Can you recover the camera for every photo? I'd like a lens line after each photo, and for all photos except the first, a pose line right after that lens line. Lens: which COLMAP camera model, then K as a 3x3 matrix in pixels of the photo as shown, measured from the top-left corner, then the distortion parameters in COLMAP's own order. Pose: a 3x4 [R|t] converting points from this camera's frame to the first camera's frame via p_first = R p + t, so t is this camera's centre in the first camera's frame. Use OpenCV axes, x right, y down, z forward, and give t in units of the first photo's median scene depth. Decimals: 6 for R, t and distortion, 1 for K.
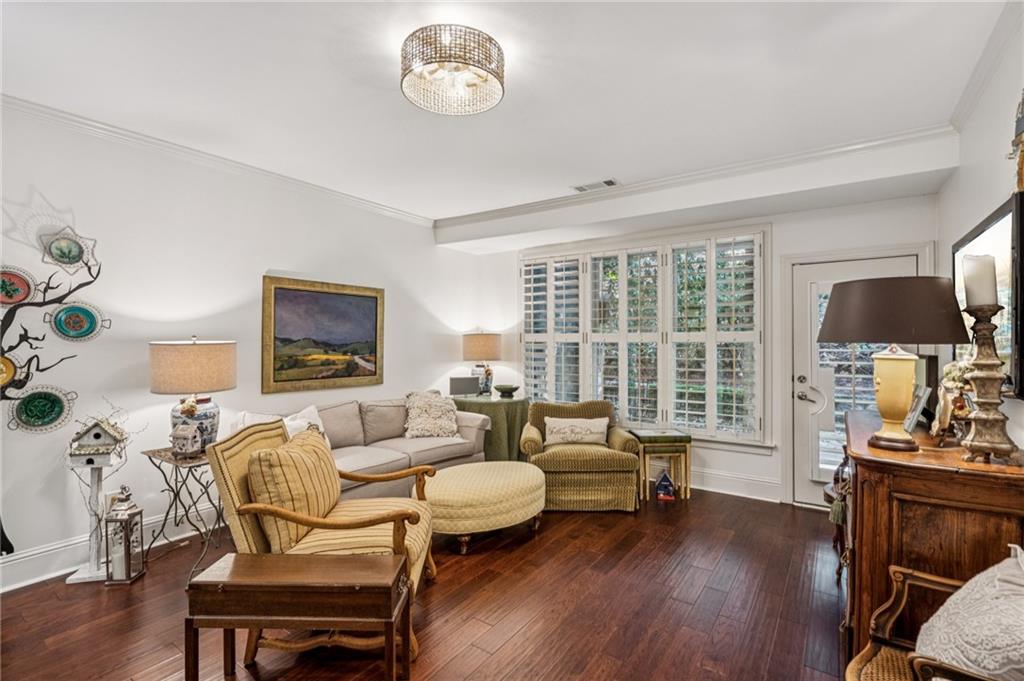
lens RADIAL K [[467.8, 0, 512.2], [0, 467.8, 342.3], [0, 0, 1]] dist [-0.002031, -0.000069]
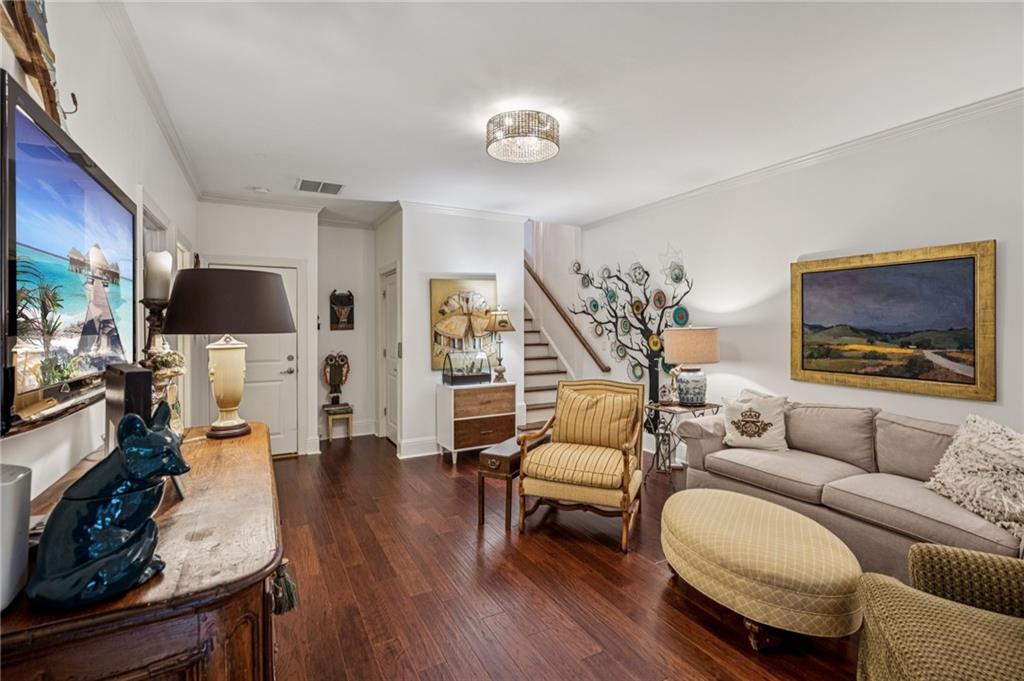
lens RADIAL K [[467.8, 0, 512.1], [0, 467.8, 330.2], [0, 0, 1]] dist [-0.002031, -0.000069]
pose [[-0.442424, 0.009589, -0.896755, 0.592134], [-0.002218, 0.999928, 0.011787, -0.007429], [0.896803, 0.007204, -0.442371, 0.825497]]
